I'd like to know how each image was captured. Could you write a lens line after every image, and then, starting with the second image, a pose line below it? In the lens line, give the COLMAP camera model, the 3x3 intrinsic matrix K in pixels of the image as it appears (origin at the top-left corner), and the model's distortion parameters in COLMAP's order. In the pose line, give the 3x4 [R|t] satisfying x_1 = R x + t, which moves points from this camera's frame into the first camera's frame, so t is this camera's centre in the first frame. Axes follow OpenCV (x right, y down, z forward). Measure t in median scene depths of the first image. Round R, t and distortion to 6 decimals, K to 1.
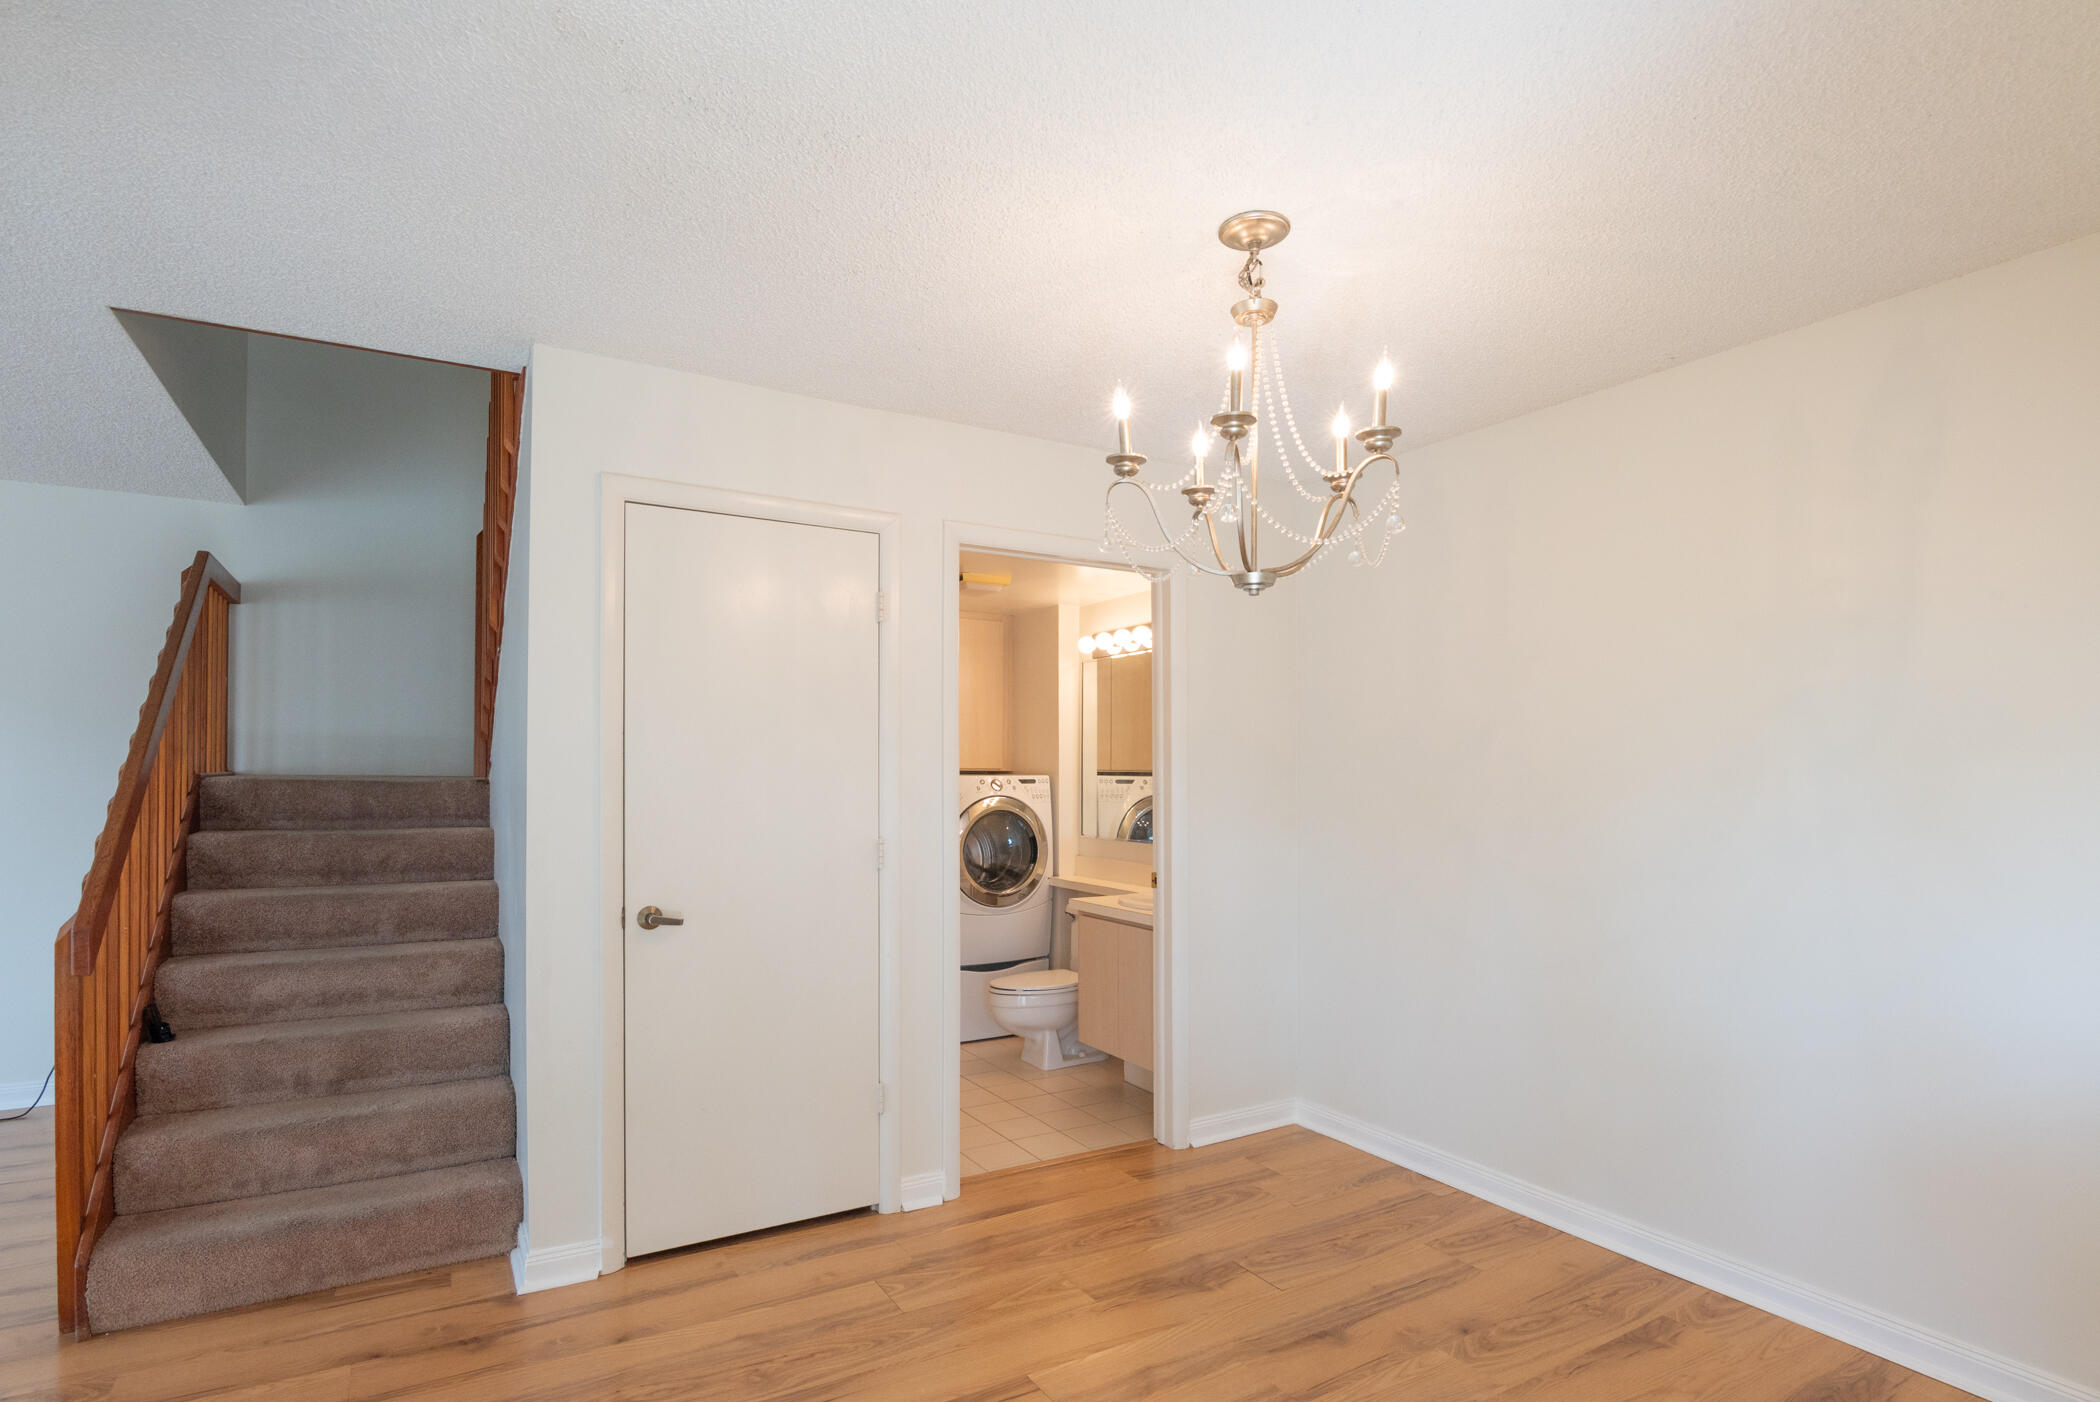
lens RADIAL K [[1030.2, 0, 1059.7], [0, 1030.2, 788.5], [0, 0, 1]] dist [-0.012574, -0.000707]
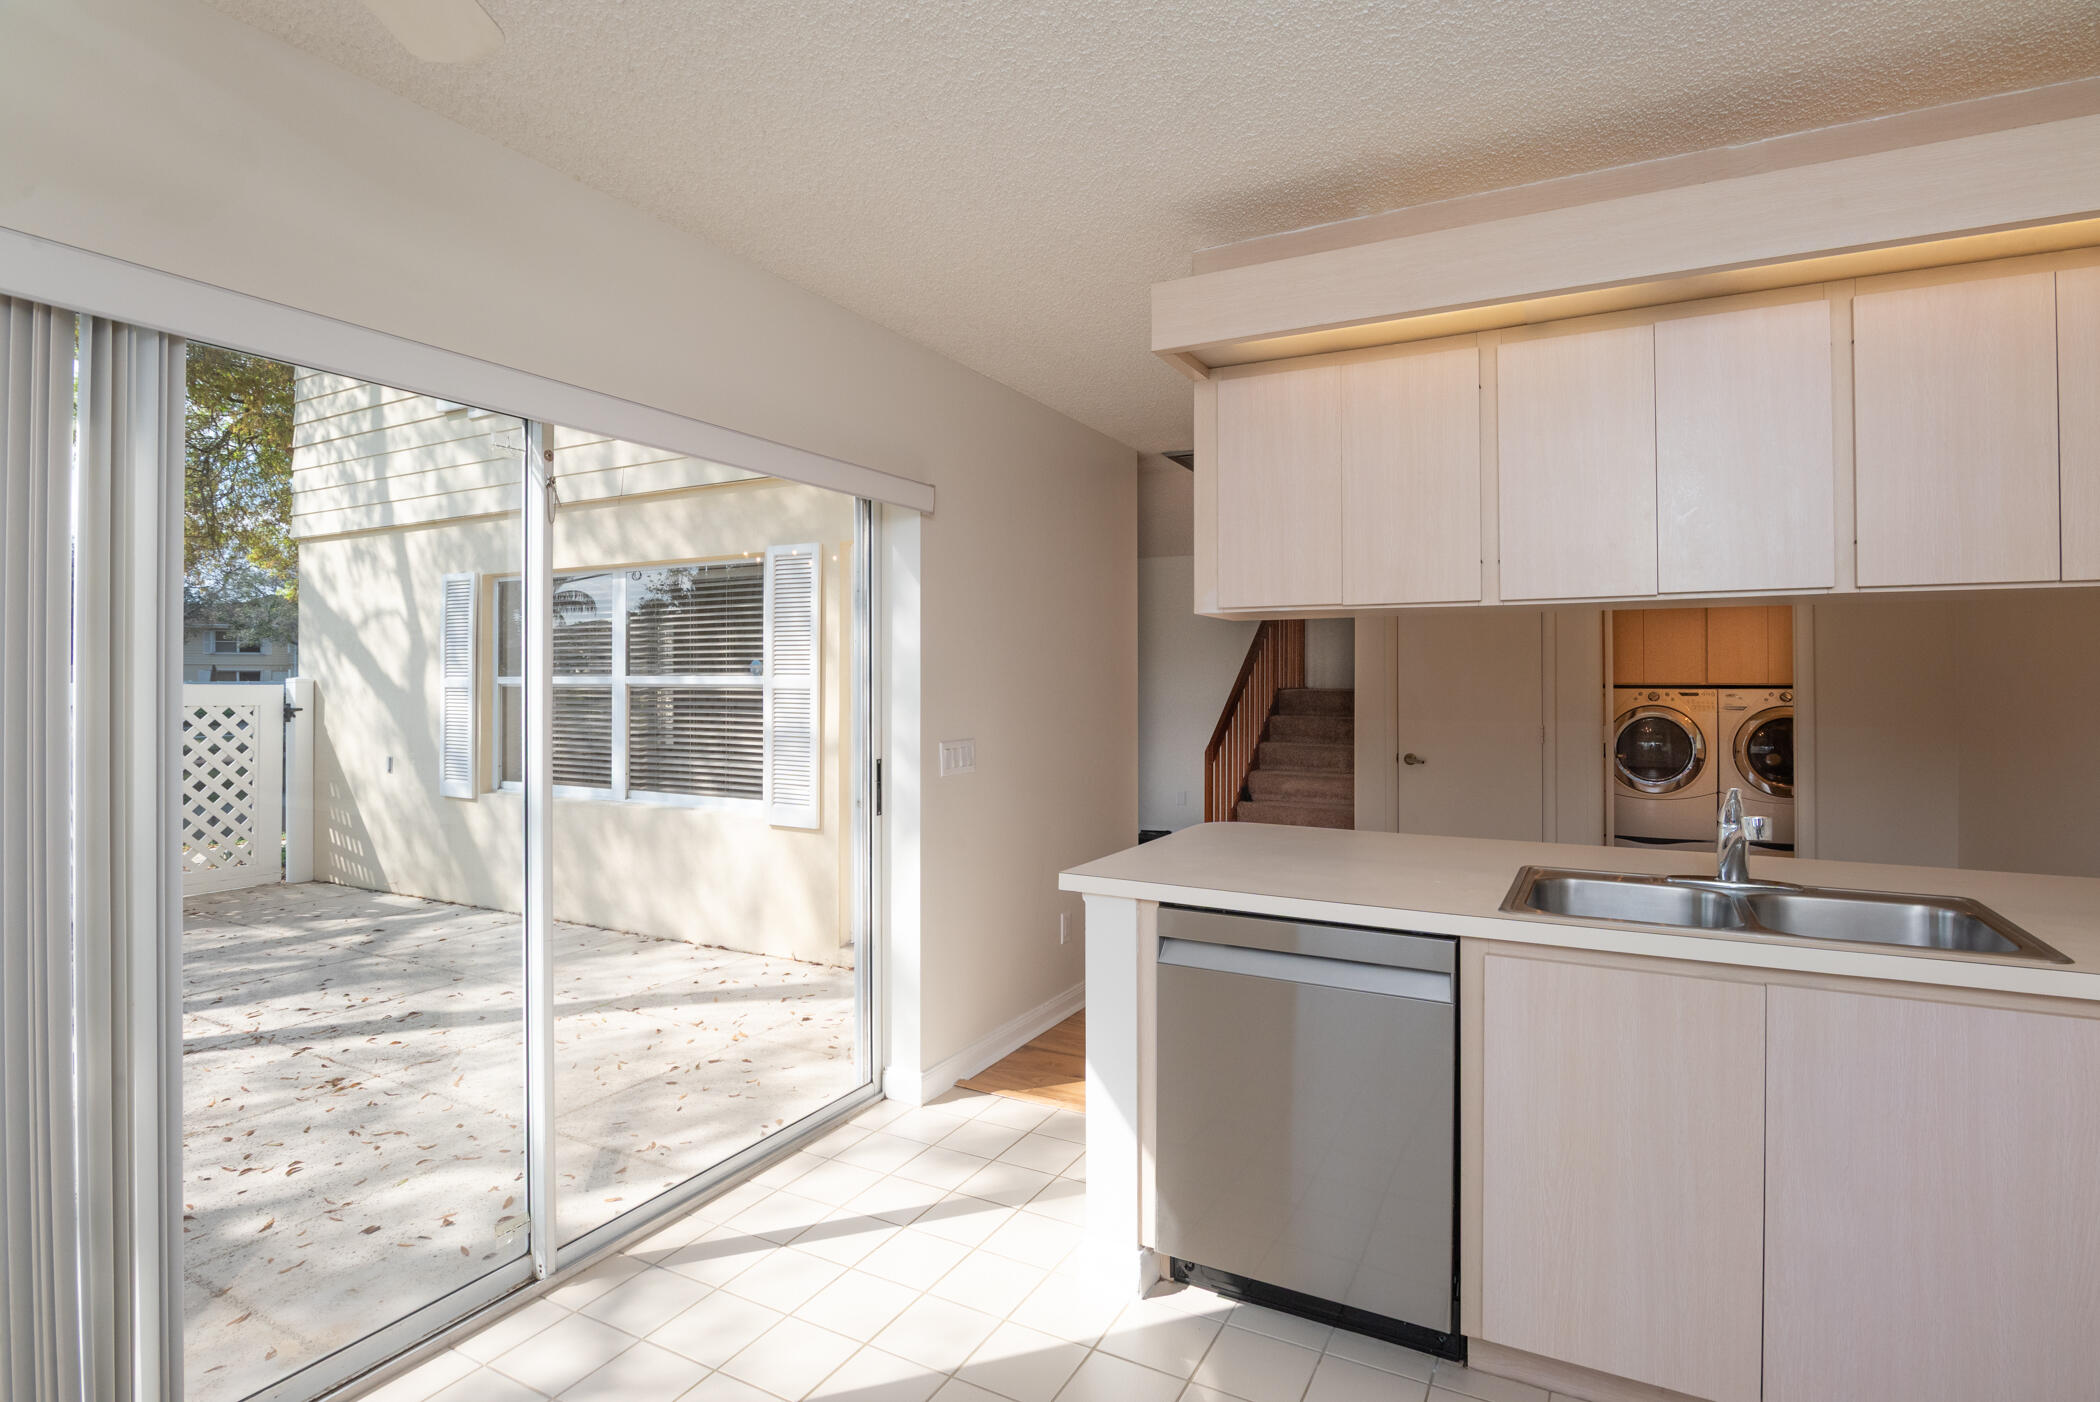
lens RADIAL K [[1039.8, 0, 1031.4], [0, 1039.8, 676.8], [0, 0, 1]] dist [-0.015396, -0.000110]
pose [[0.488527, -0.008558, -0.872507, 0.873513], [-0.011361, 0.999805, -0.016168, 0.003664], [0.872475, 0.017811, 0.488334, -0.555705]]
